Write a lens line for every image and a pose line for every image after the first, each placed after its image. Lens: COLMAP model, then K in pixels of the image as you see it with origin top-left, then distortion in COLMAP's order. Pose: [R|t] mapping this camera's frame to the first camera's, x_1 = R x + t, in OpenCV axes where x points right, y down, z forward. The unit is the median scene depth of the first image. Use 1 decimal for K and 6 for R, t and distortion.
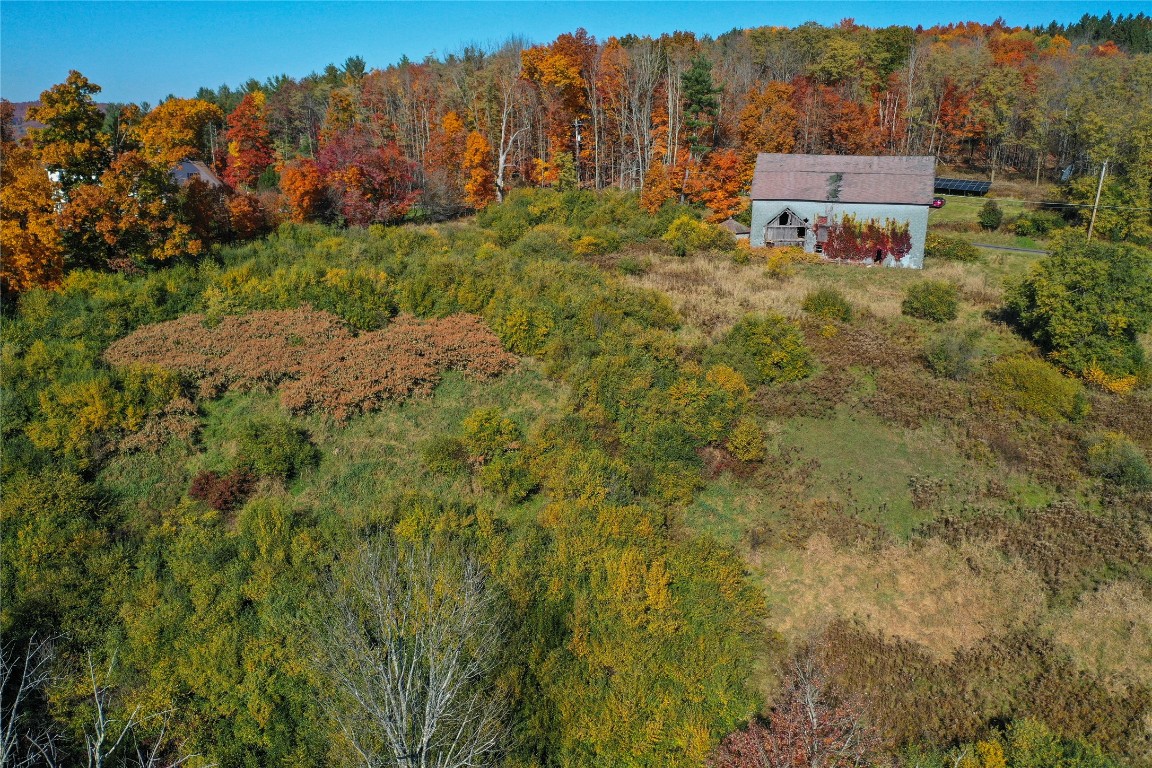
lens RADIAL K [[906.4, 0, 576.6], [0, 906.4, 388.2], [0, 0, 1]] dist [-0.008309, 0.009105]
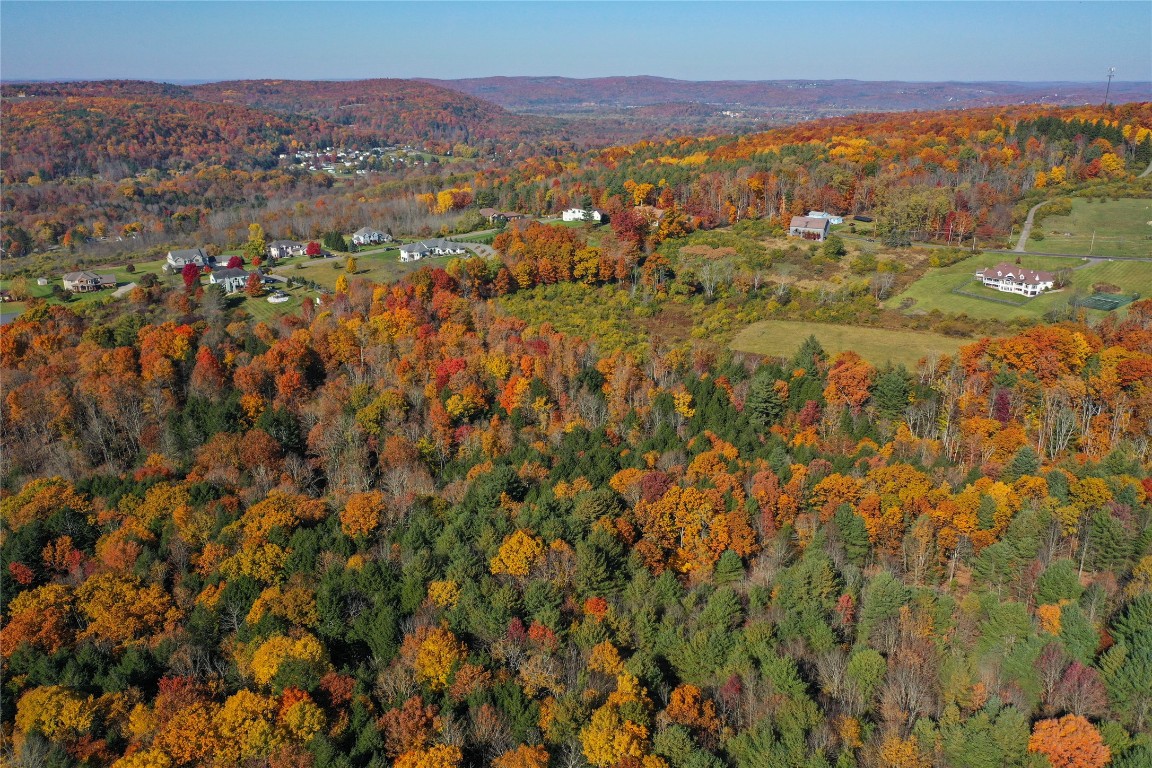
lens RADIAL K [[906.4, 0, 576.6], [0, 906.4, 382.0], [0, 0, 1]] dist [-0.008309, 0.009105]
pose [[0.967195, 0.068654, -0.244580, 0.334770], [-0.058306, 0.997080, 0.049309, 0.454645], [0.247252, -0.033431, 0.968374, -4.043890]]
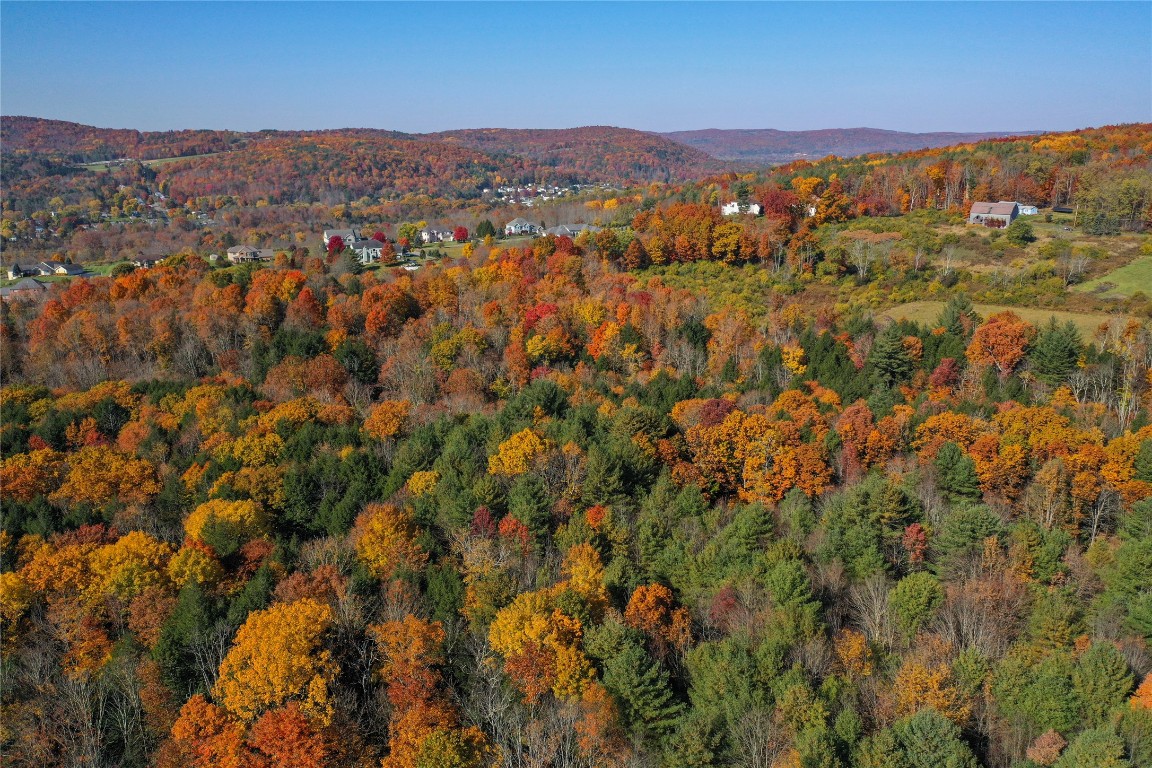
lens RADIAL K [[906.4, 0, 577.6], [0, 906.4, 385.6], [0, 0, 1]] dist [-0.008309, 0.009105]
pose [[0.885642, 0.105180, -0.452301, 0.575628], [-0.110750, 0.993746, 0.014231, 0.753896], [0.450969, 0.037489, 0.891752, -3.649609]]
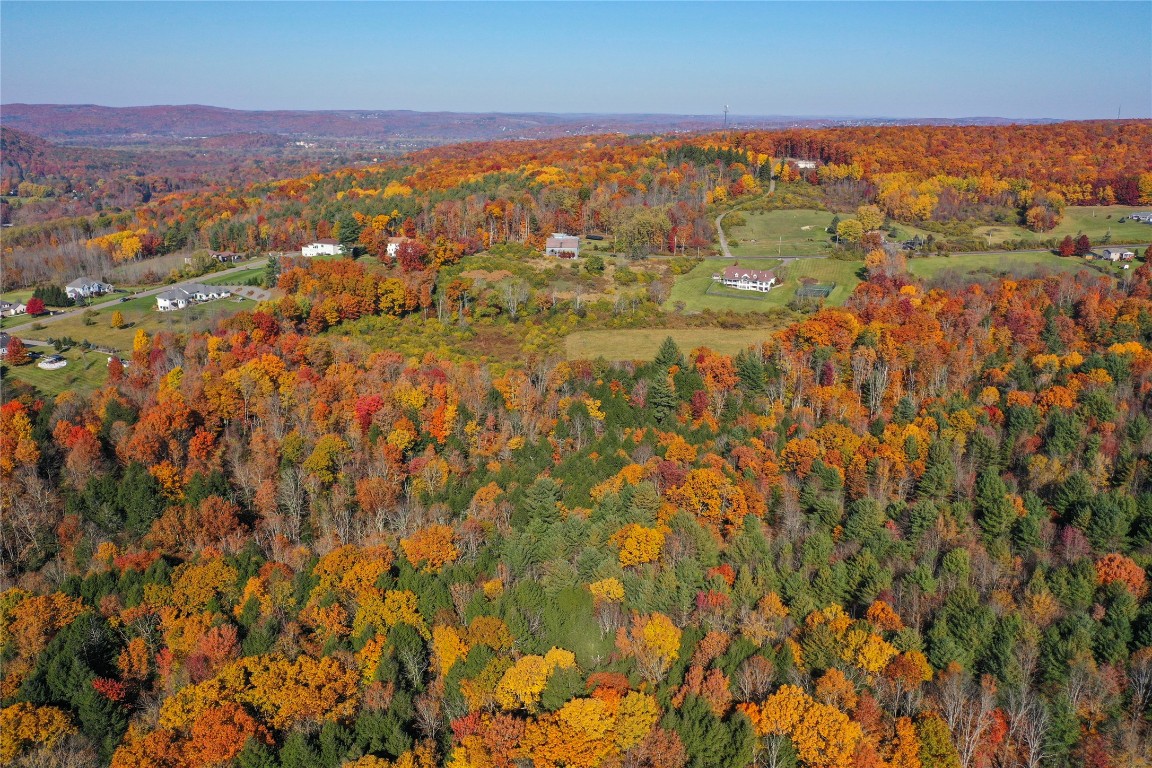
lens RADIAL K [[906.4, 0, 574.3], [0, 906.4, 382.3], [0, 0, 1]] dist [-0.008309, 0.009105]
pose [[0.978758, -0.063904, 0.194806, -0.733640], [0.061145, 0.997926, 0.020146, 0.485626], [-0.195690, -0.007807, 0.980635, -4.272843]]
